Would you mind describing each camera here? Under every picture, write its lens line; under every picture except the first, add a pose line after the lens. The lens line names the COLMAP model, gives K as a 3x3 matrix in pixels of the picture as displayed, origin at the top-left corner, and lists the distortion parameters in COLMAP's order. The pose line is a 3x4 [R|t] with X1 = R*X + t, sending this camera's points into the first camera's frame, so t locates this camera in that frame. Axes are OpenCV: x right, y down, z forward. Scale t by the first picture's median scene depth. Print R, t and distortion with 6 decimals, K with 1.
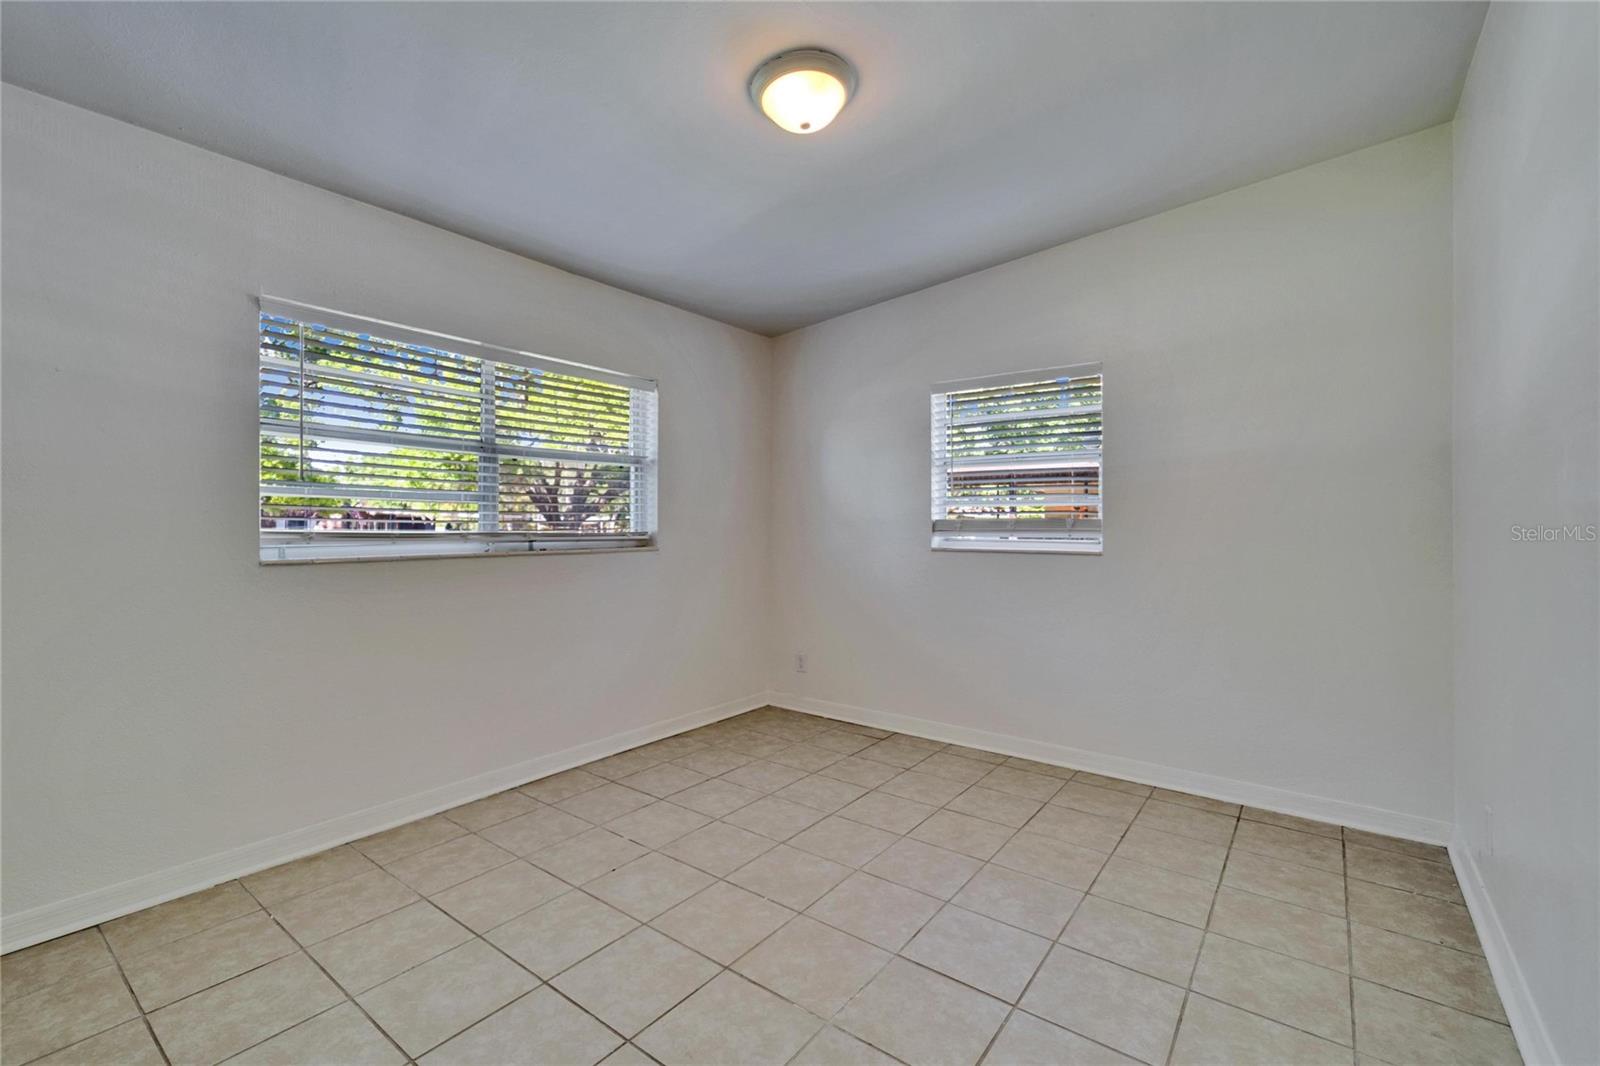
lens RADIAL K [[684.3, 0, 793.9], [0, 684.3, 532.9], [0, 0, 1]] dist [0.001776, -0.000432]
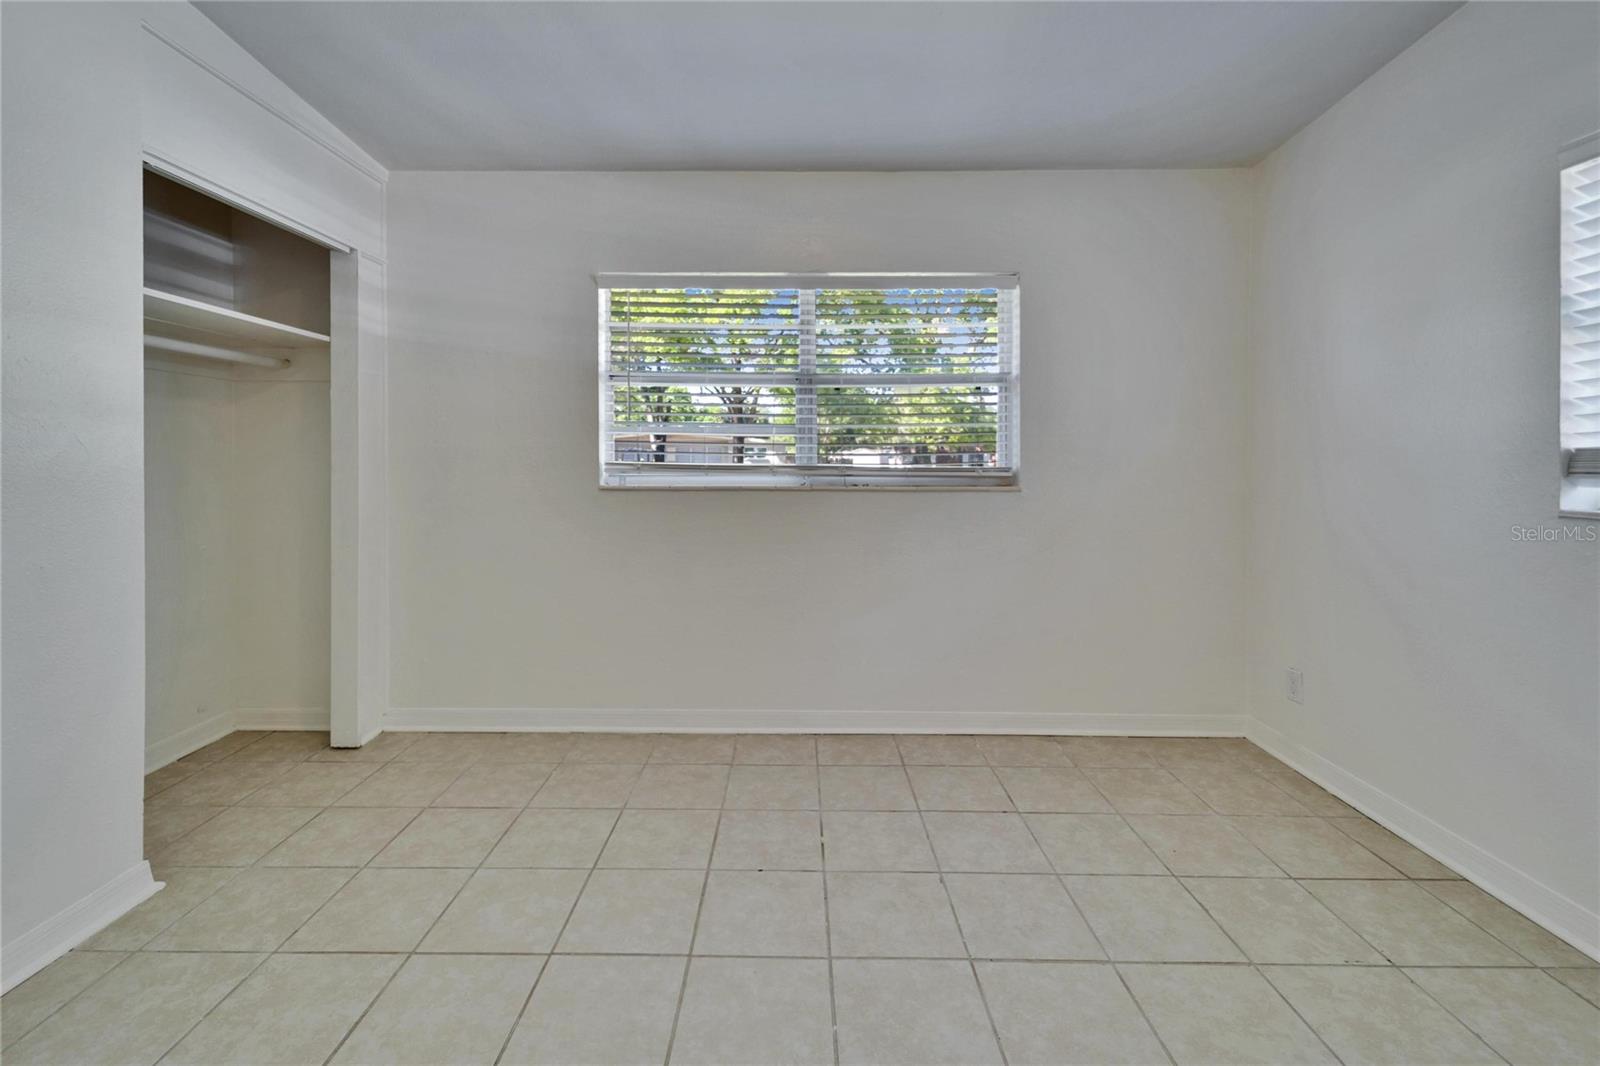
lens RADIAL K [[670.9, 0, 791.1], [0, 670.9, 466.7], [0, 0, 1]] dist [0.000815, -0.000745]
pose [[0.601728, 0.011234, -0.798622, 0.312145], [-0.012903, 0.999907, 0.004343, -0.002840], [0.798597, 0.007692, 0.601817, 0.409199]]
